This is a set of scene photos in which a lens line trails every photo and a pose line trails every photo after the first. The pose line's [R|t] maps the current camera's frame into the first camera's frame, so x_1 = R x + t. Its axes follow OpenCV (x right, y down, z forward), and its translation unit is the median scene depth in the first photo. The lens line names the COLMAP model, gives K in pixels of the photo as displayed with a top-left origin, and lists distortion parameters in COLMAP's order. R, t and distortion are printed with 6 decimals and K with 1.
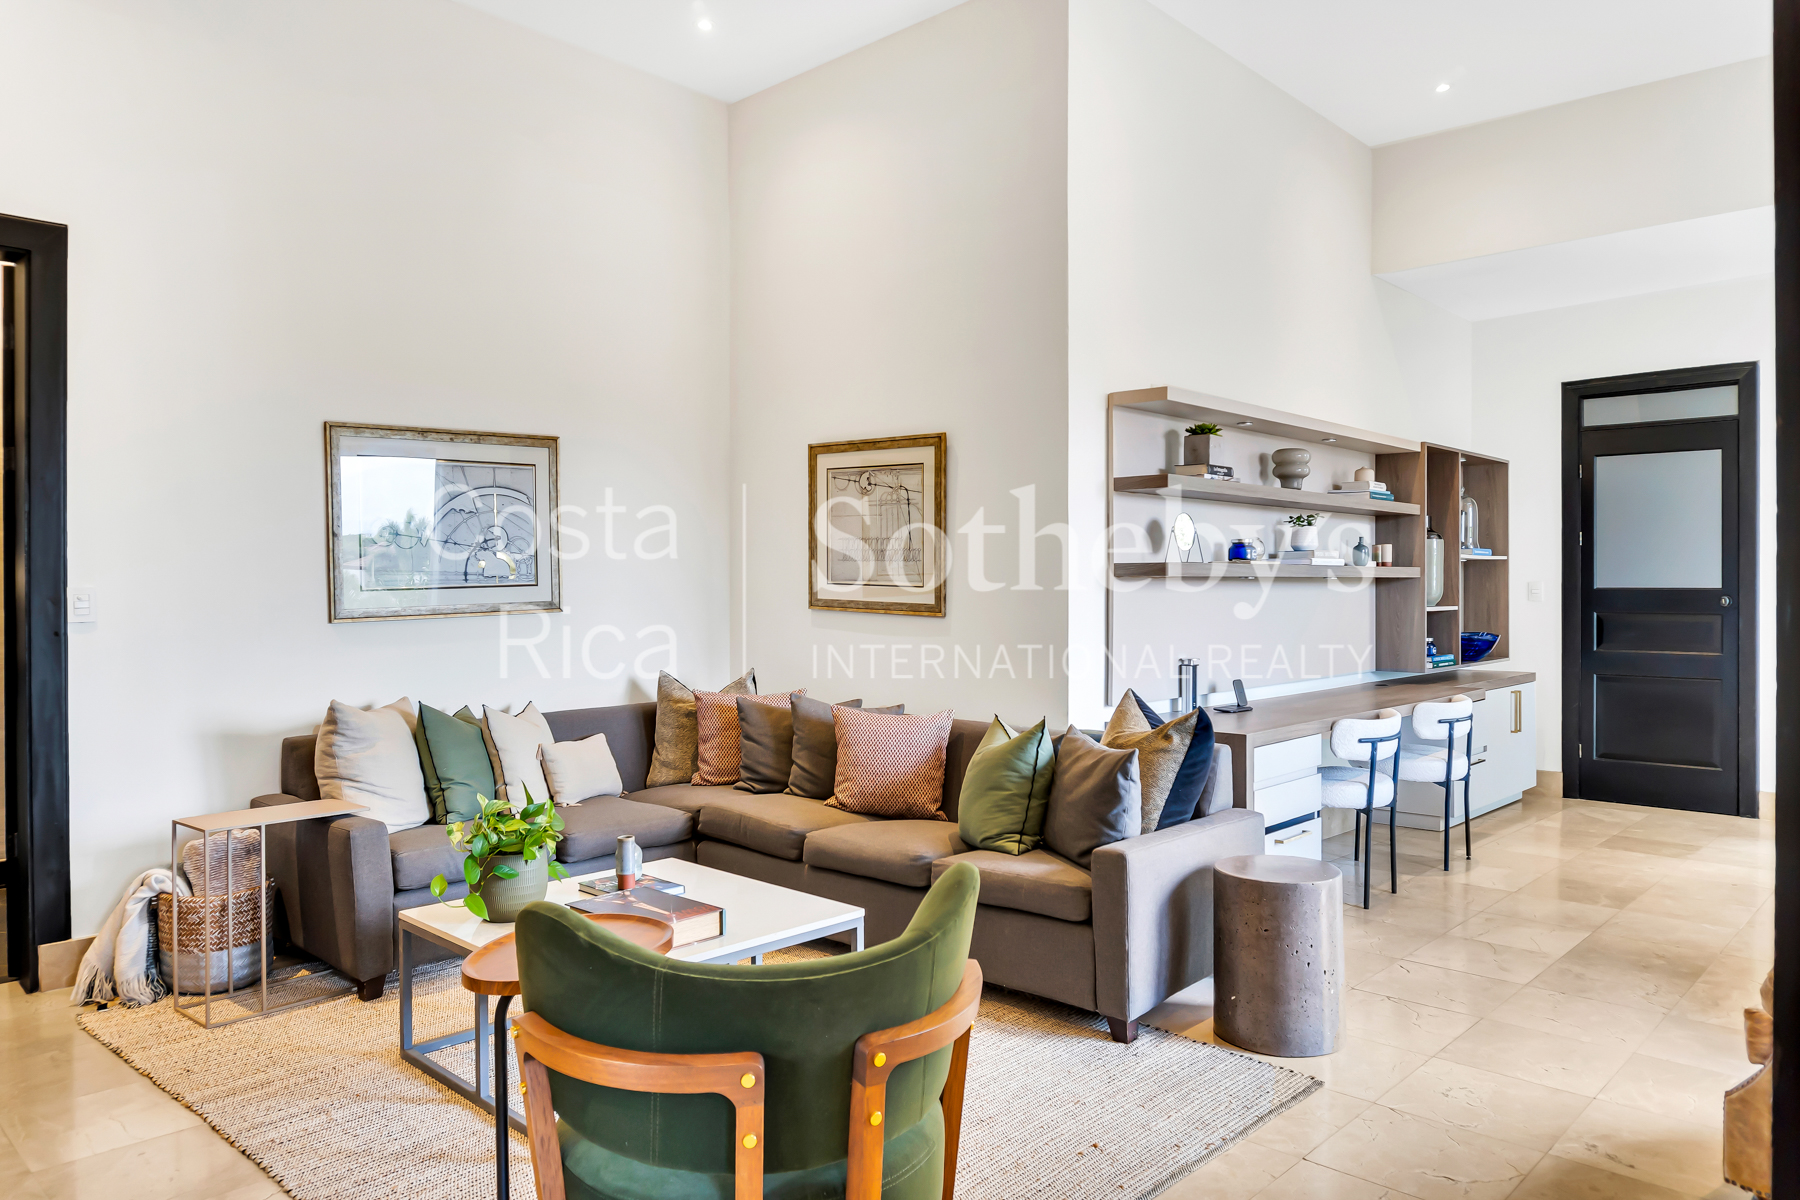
lens RADIAL K [[1205.6, 0, 915.2], [0, 1205.6, 590.1], [0, 0, 1]] dist [-0.027953, 0.002434]
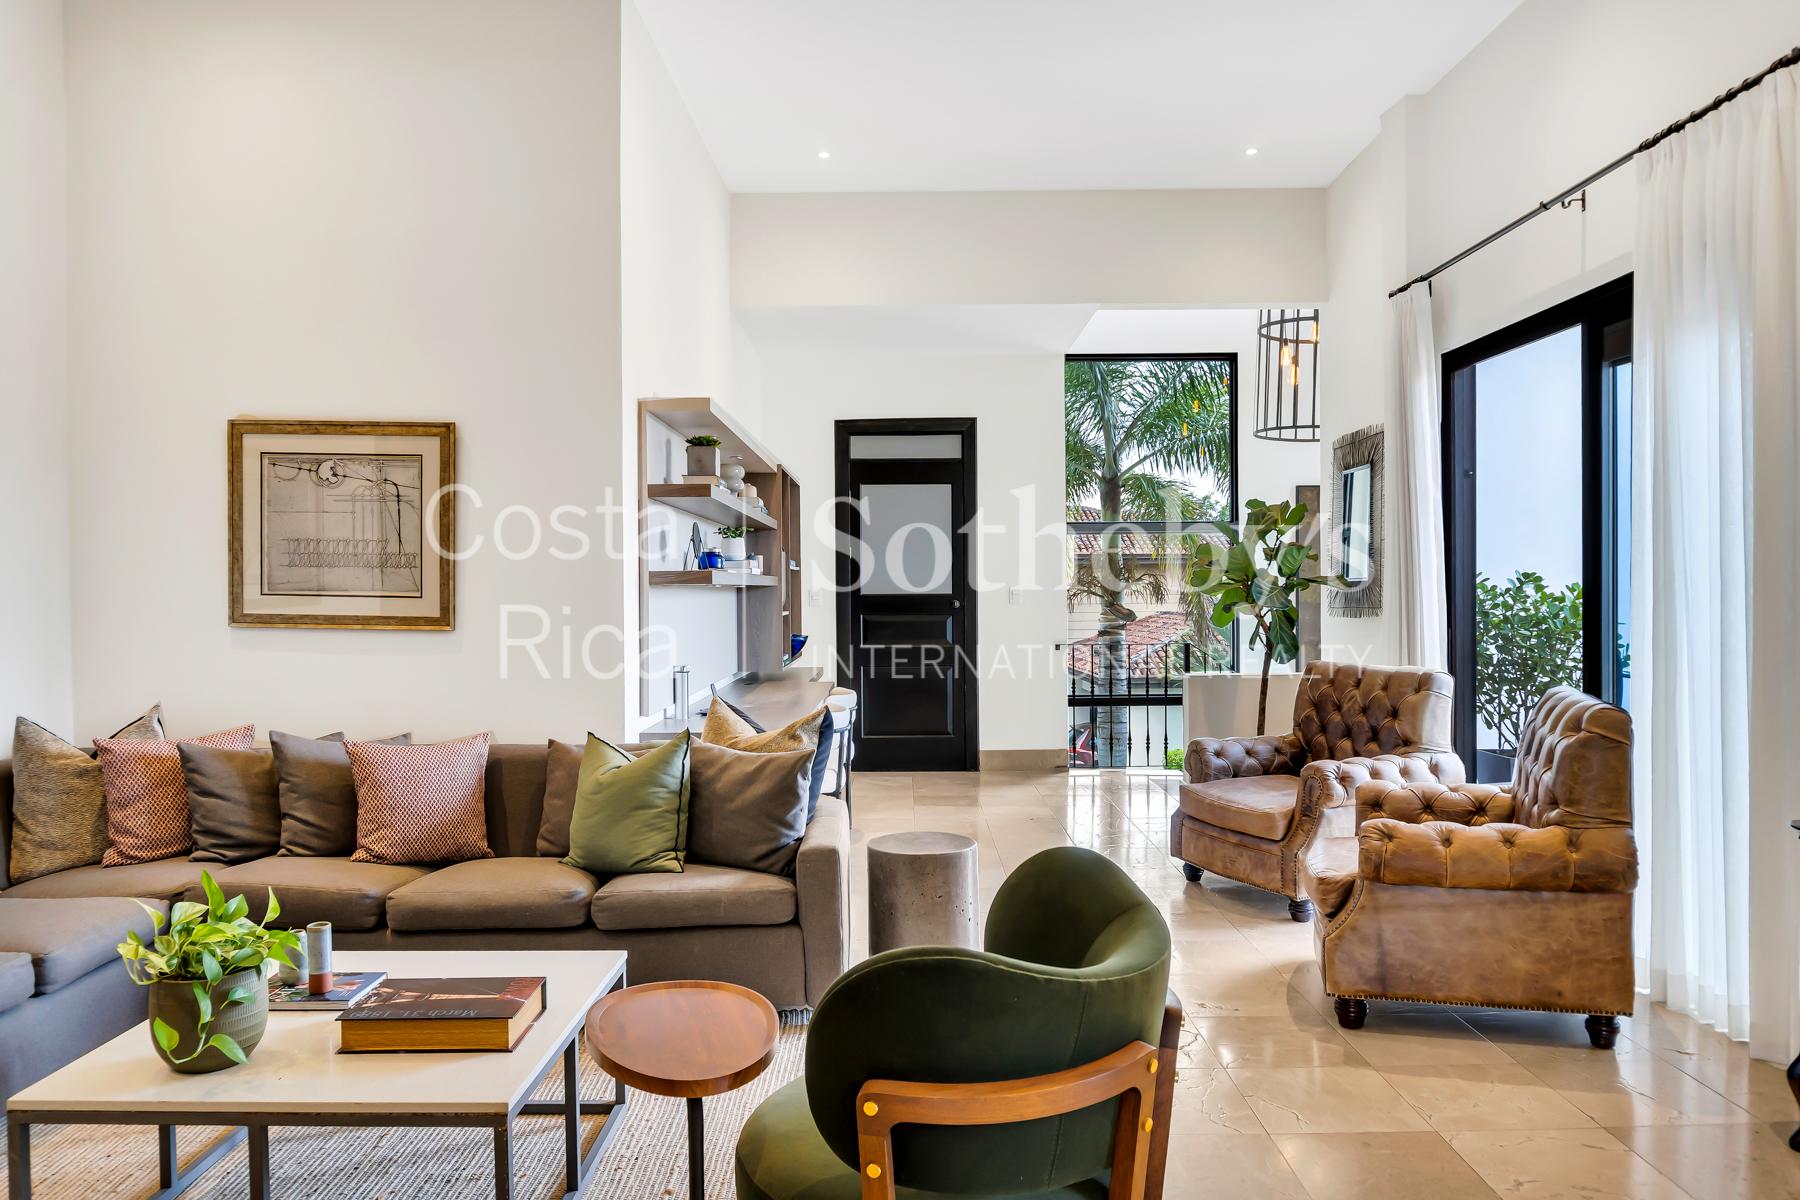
lens RADIAL K [[1205.6, 0, 906.6], [0, 1205.6, 605.6], [0, 0, 1]] dist [-0.027953, 0.002434]
pose [[0.731298, -0.013359, 0.681927, -0.335151], [0.010459, 0.999910, 0.008372, -0.000225], [-0.681978, 0.001010, 0.731372, 0.129204]]
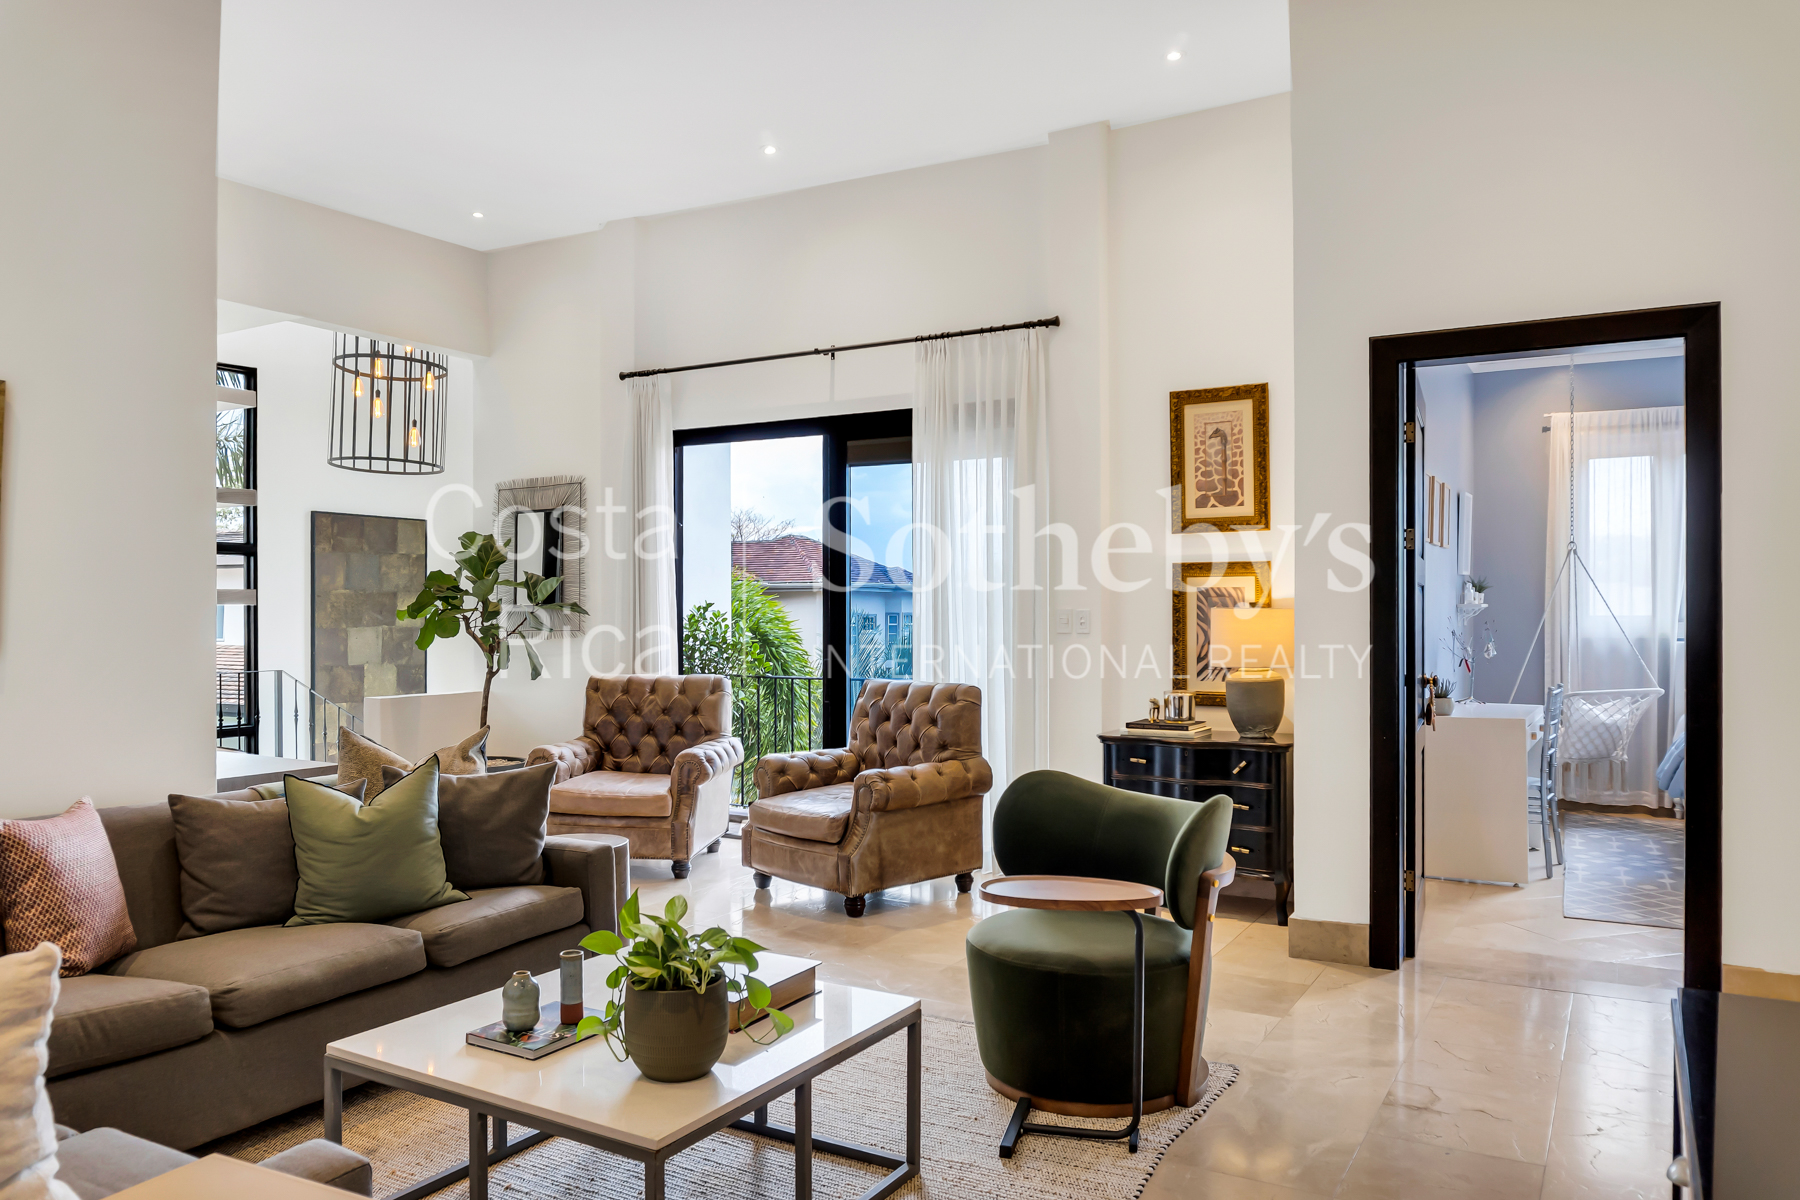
lens RADIAL K [[1205.6, 0, 897.3], [0, 1205.6, 599.5], [0, 0, 1]] dist [-0.027953, 0.002434]
pose [[-0.177834, 0.010082, 0.984009, -0.698866], [0.010610, 0.999909, -0.008327, -0.004826], [-0.984003, 0.008960, -0.177925, 0.633358]]
